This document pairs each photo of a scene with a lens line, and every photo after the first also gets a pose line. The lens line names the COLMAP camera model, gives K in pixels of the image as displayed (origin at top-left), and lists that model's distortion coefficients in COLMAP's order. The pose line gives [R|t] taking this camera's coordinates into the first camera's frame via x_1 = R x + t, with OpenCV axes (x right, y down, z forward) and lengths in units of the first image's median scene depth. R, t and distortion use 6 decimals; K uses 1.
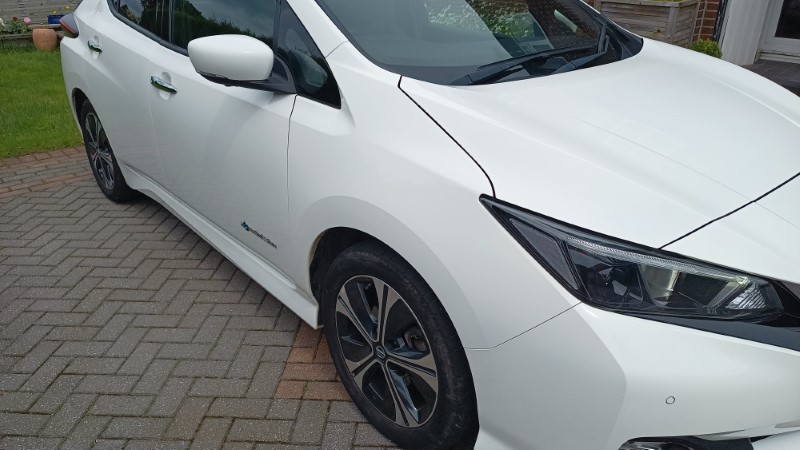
lens RADIAL K [[590.0, 0, 399.5], [0, 590.0, 225.5], [0, 0, 1]] dist [0.017877, -0.021680]
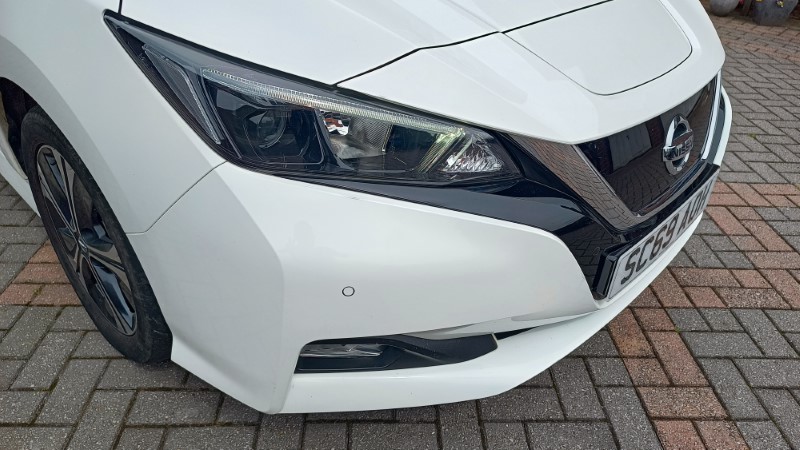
lens RADIAL K [[590.0, 0, 401.1], [0, 590.0, 224.2], [0, 0, 1]] dist [0.017877, -0.021680]
pose [[0.994432, -0.014664, 0.104356, 0.419991], [-0.001688, 0.987927, 0.154910, 0.089244], [-0.105367, -0.154224, 0.982402, 0.255144]]
